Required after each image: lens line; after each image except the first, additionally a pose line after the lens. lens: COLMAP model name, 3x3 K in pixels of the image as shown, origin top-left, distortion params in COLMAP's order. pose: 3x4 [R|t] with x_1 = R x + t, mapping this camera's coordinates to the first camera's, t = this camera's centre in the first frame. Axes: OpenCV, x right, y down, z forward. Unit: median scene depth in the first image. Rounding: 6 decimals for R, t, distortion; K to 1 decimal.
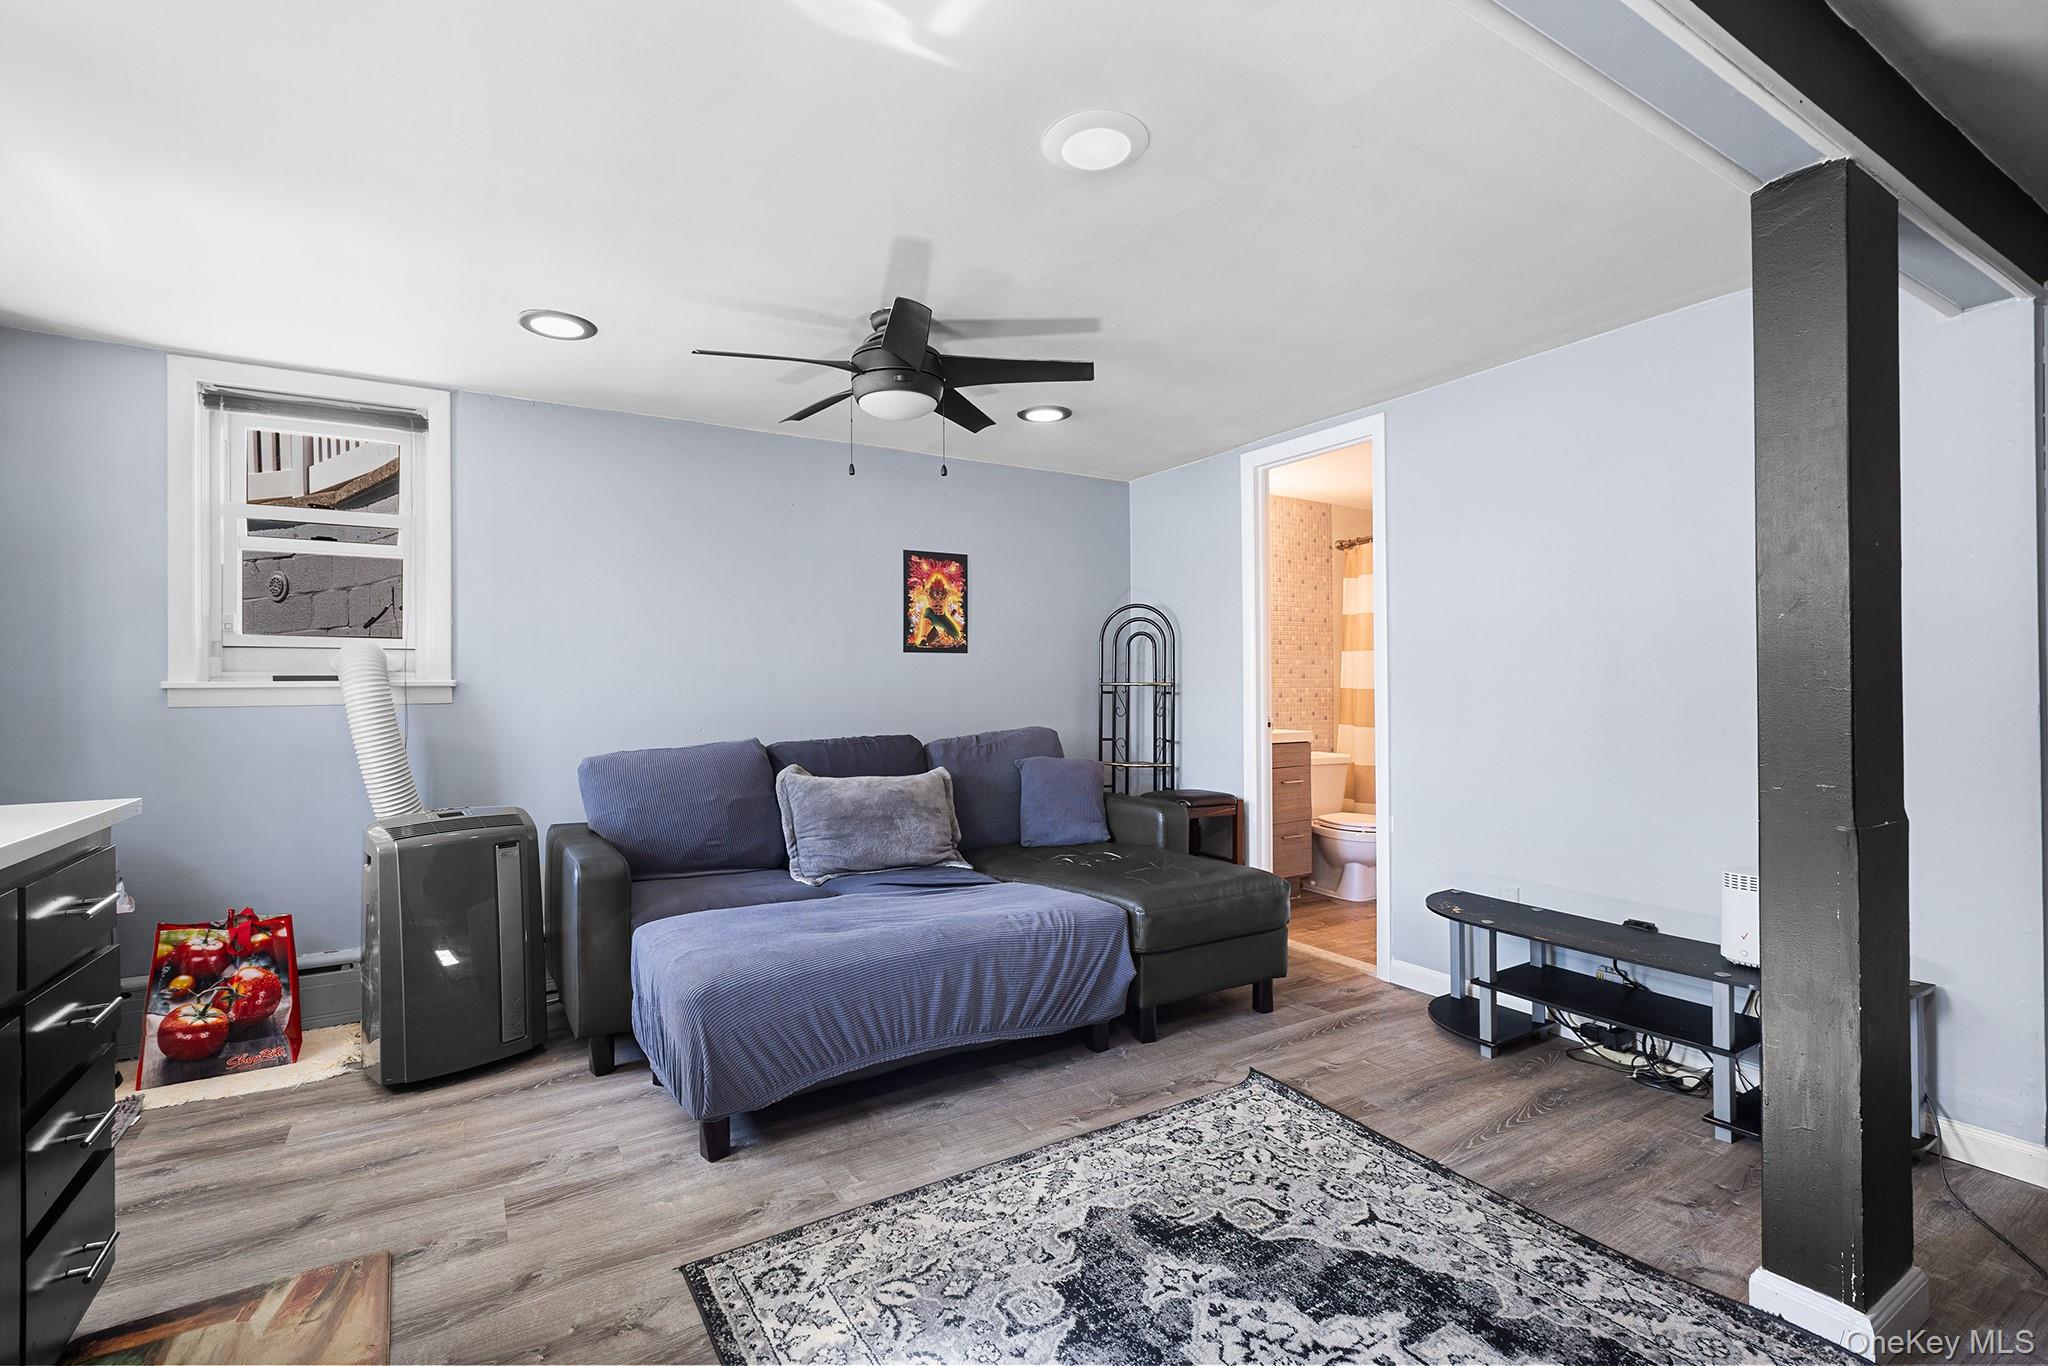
lens RADIAL K [[928.4, 0, 1020.5], [0, 928.4, 668.7], [0, 0, 1]] dist [0.001089, -0.001175]
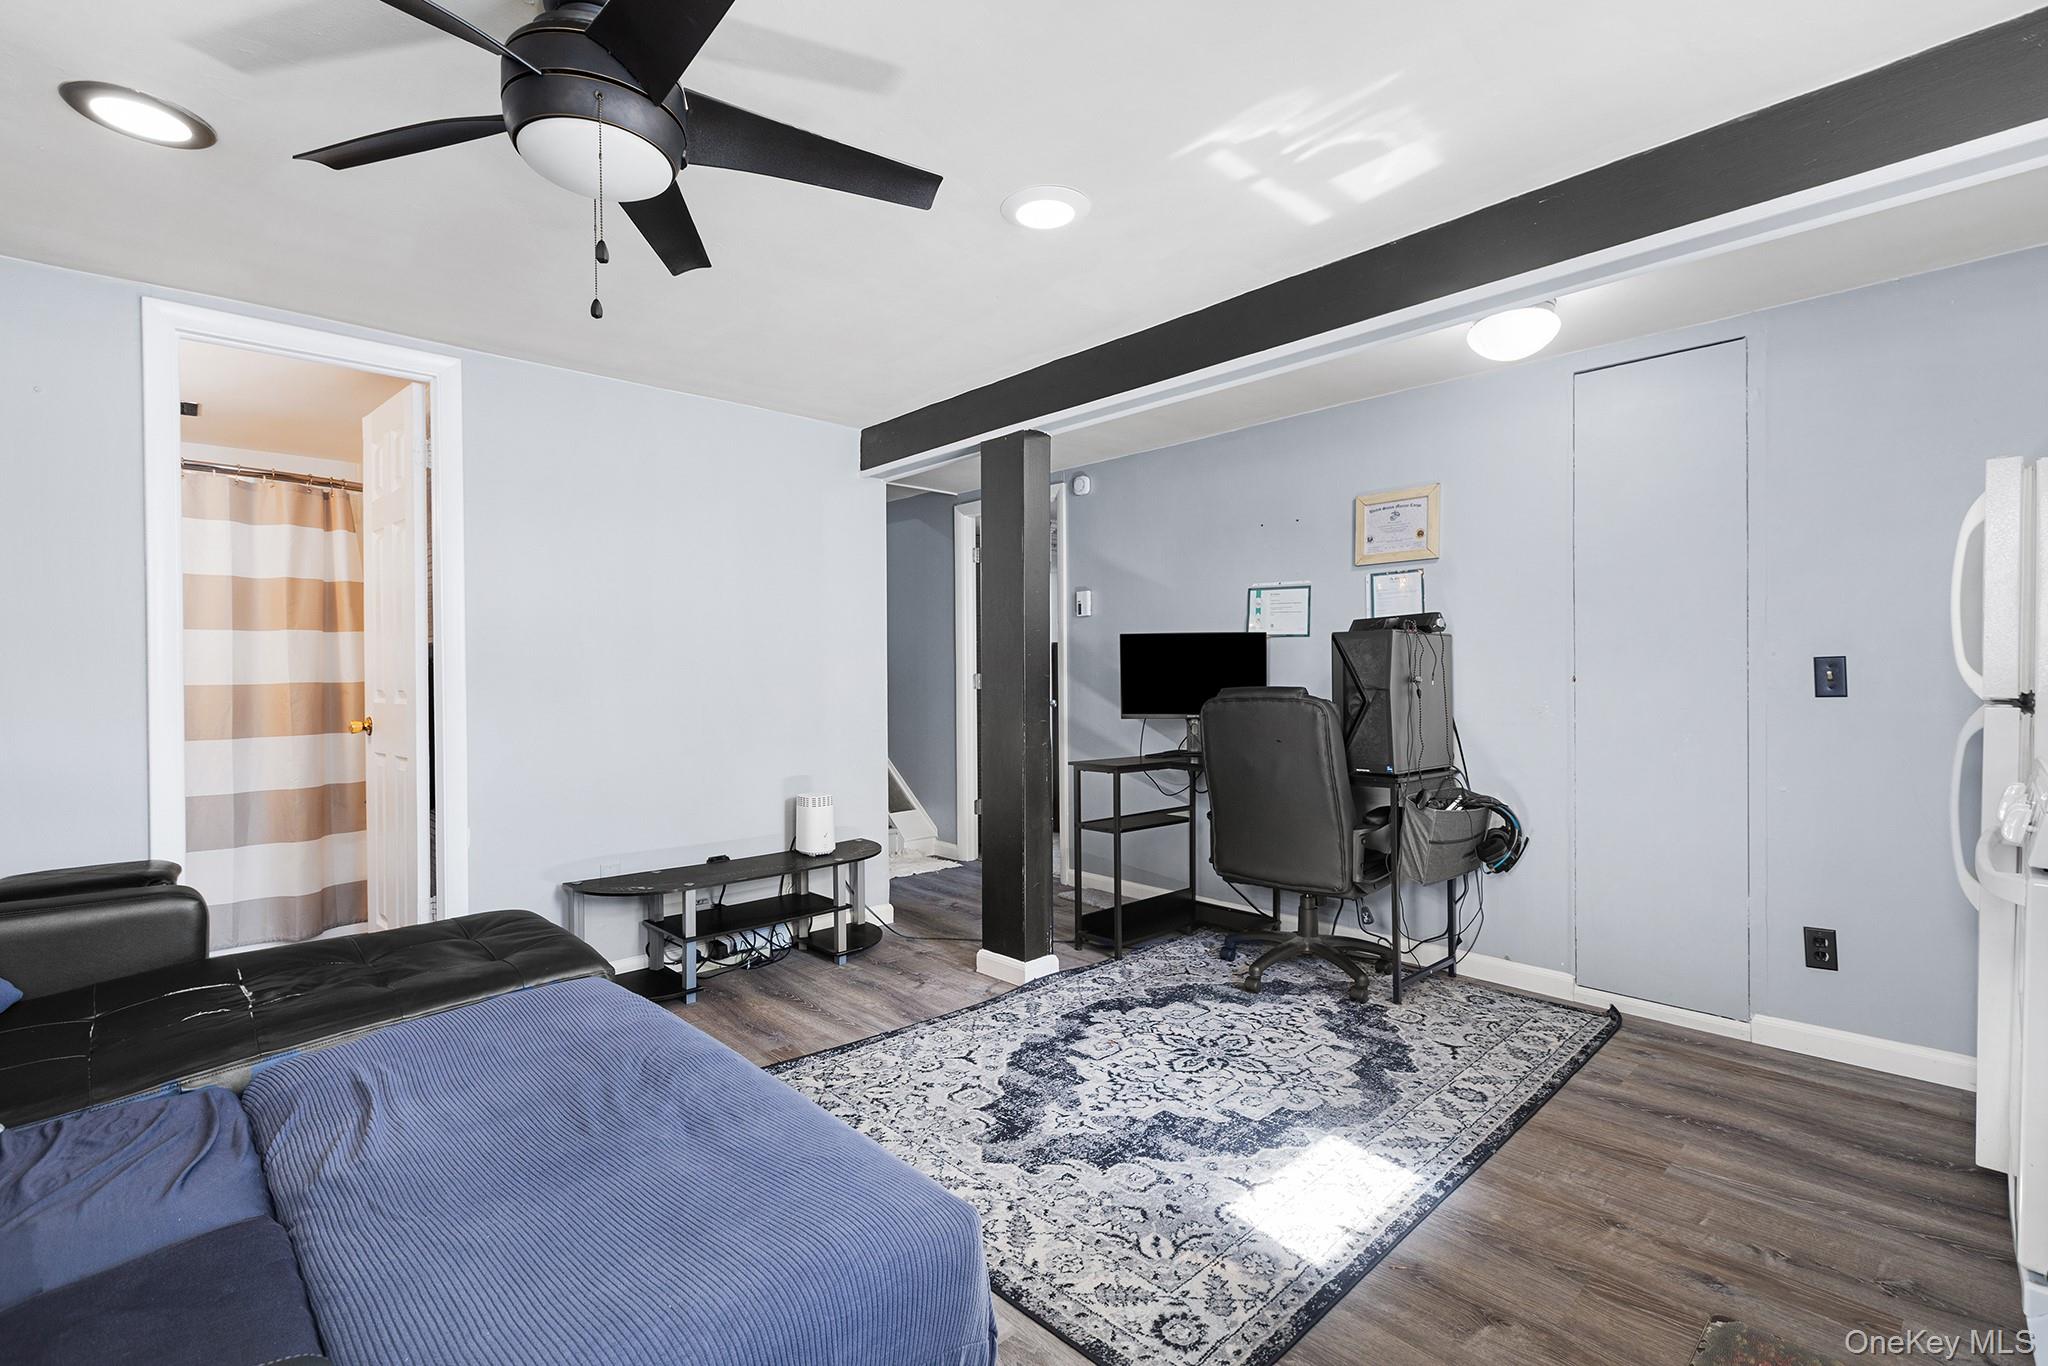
lens RADIAL K [[928.4, 0, 1025.2], [0, 928.4, 687.2], [0, 0, 1]] dist [0.001089, -0.001175]
pose [[-0.204213, -0.010232, 0.978873, -1.036210], [-0.010862, 0.999908, 0.008186, 0.027441], [-0.978866, -0.008960, -0.204306, 1.255255]]
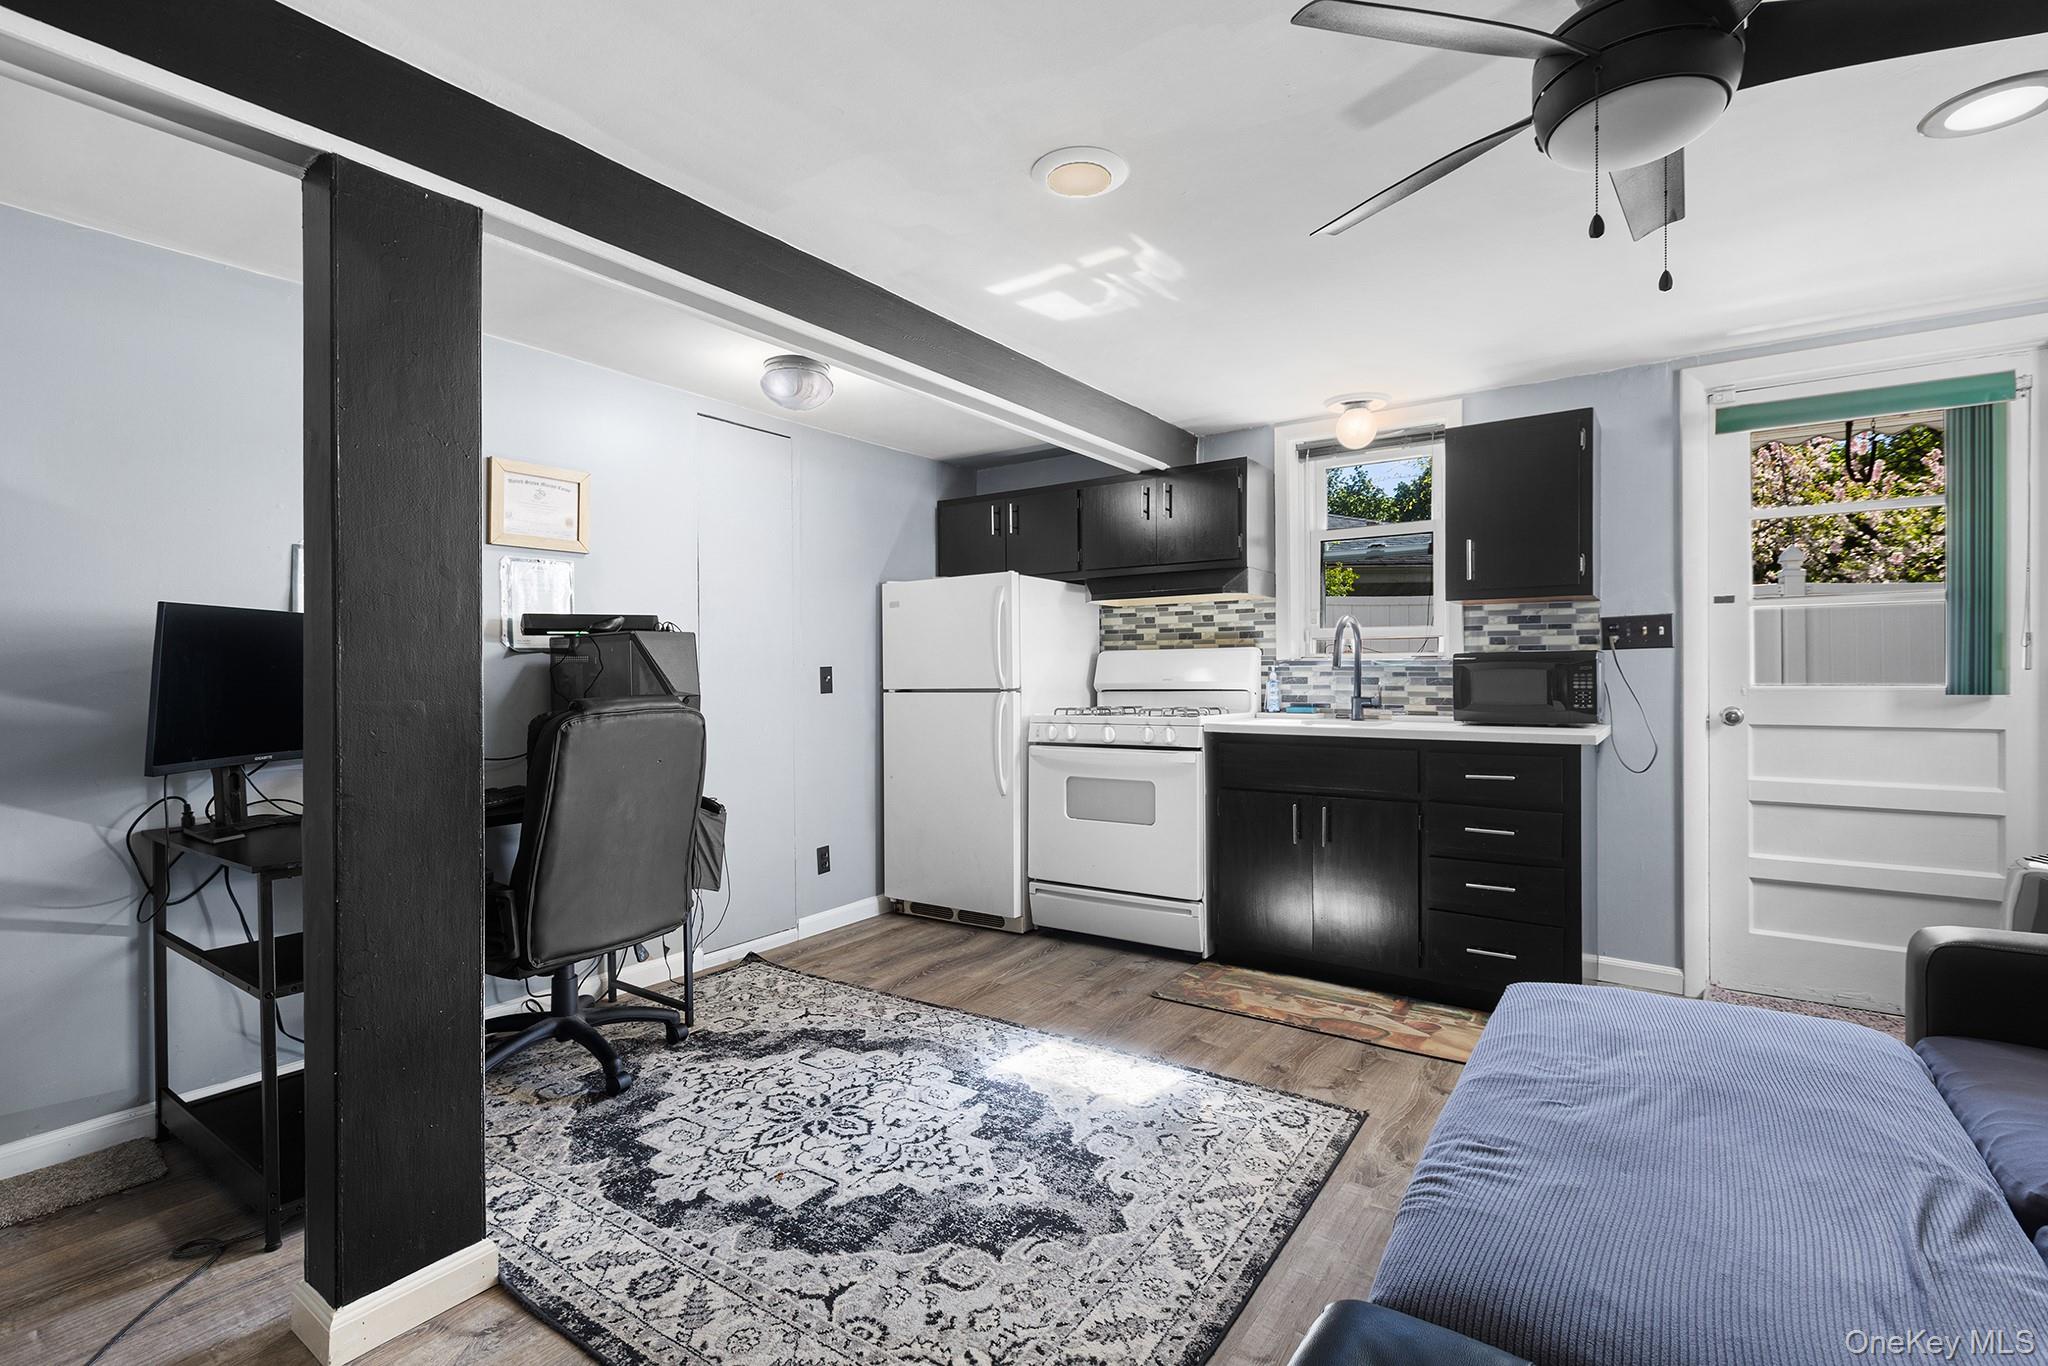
lens RADIAL K [[928.4, 0, 1016.6], [0, 928.4, 687.0], [0, 0, 1]] dist [0.001089, -0.001175]
pose [[-0.921343, 0.017760, -0.388346, 0.569434], [0.018201, 0.999831, 0.002544, 0.028870], [0.388325, -0.004724, -0.921510, 1.946882]]
